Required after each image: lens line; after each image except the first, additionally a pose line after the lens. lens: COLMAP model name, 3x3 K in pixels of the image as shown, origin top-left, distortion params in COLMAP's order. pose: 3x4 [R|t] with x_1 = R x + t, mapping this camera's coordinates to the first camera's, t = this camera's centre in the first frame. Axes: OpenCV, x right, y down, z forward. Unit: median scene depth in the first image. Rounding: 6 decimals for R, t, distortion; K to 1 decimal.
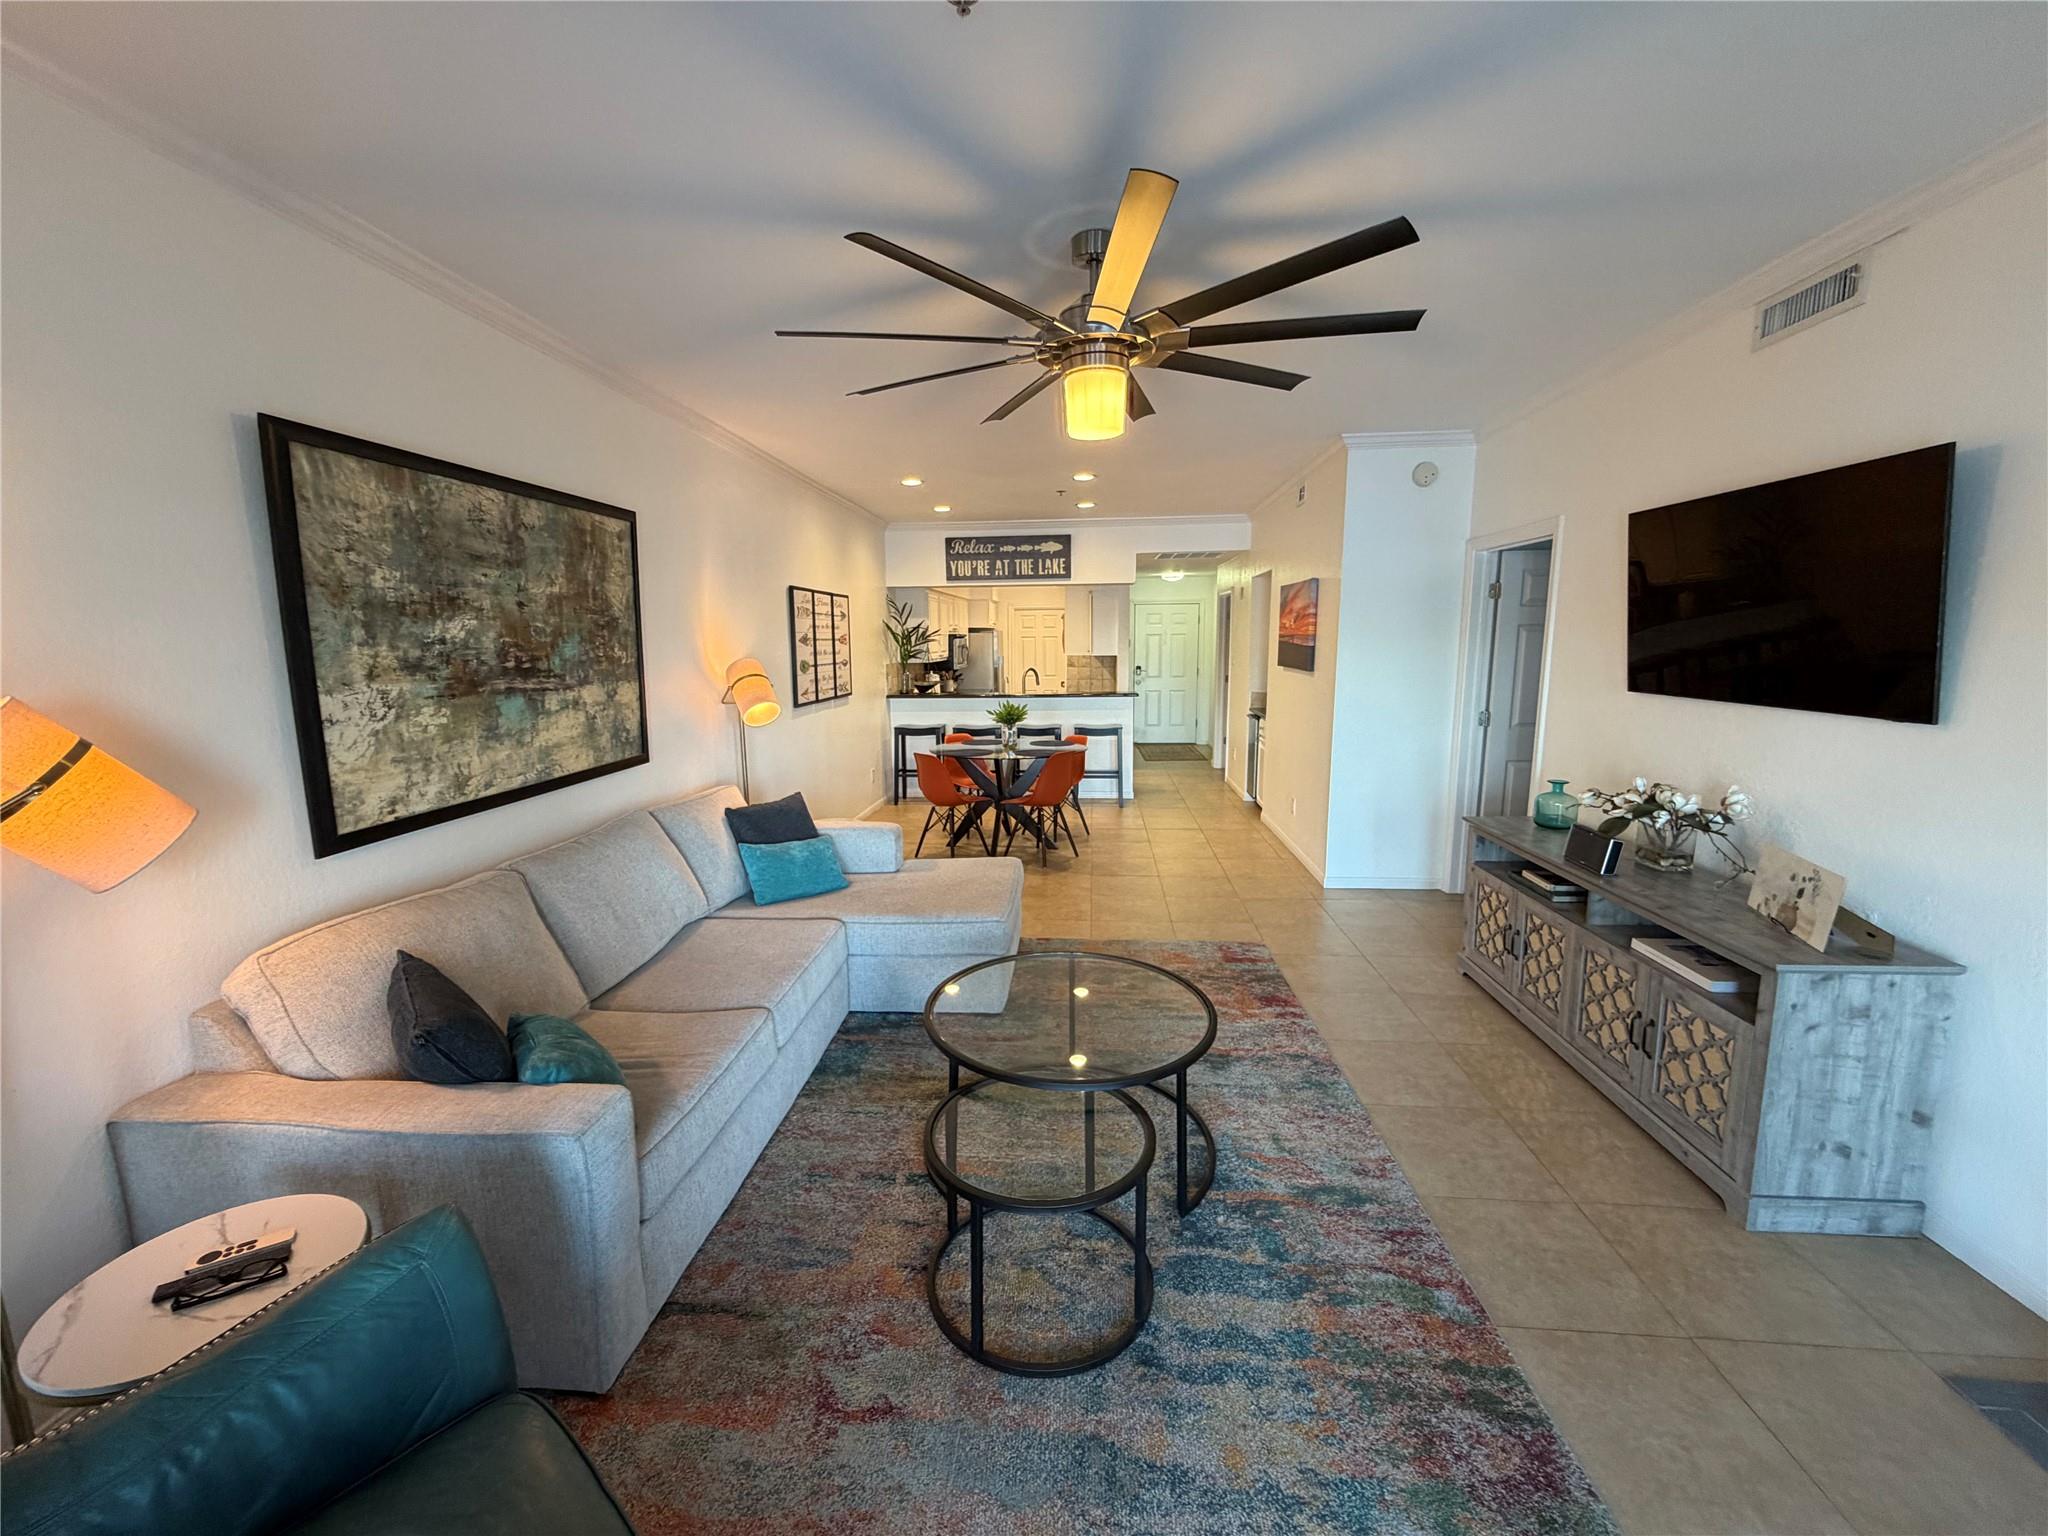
lens RADIAL K [[816.0, 0, 1019.3], [0, 816.0, 760.4], [0, 0, 1]] dist [-0.001658, 0.000380]
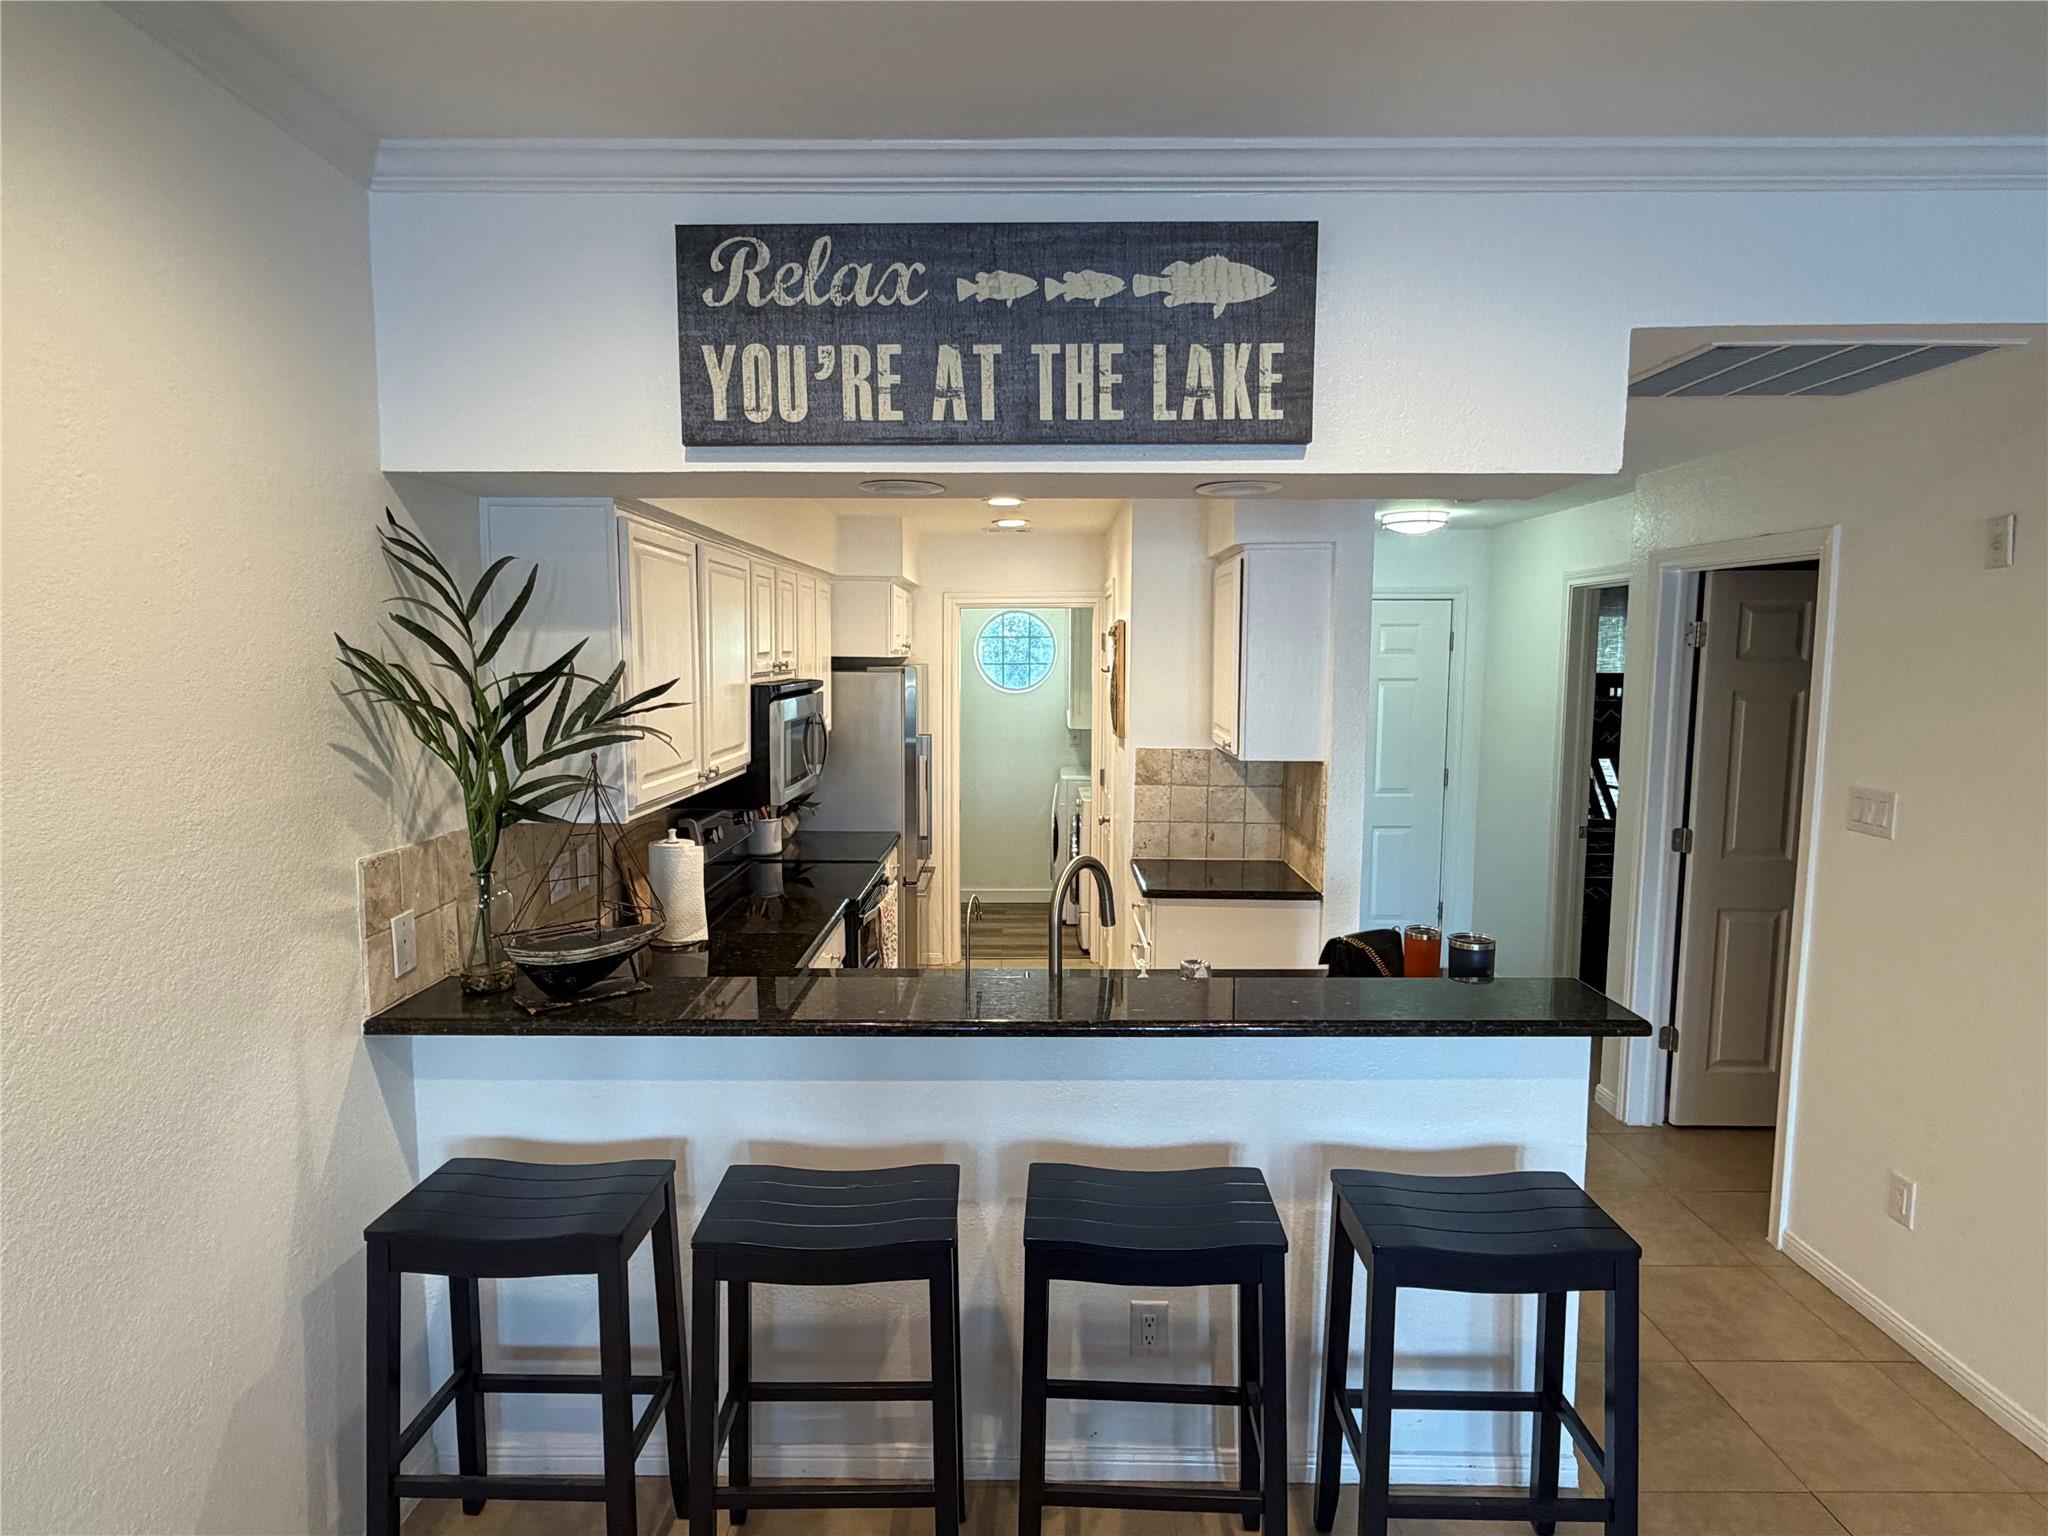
lens RADIAL K [[1133.0, 0, 1023.8], [0, 1133.0, 769.4], [0, 0, 1]] dist [-0.001511, -0.000139]
pose [[0.996521, 0.002870, 0.083295, -0.029735], [0.001102, 0.998866, -0.047602, -0.129039], [-0.083337, 0.047528, 0.995387, 0.726631]]
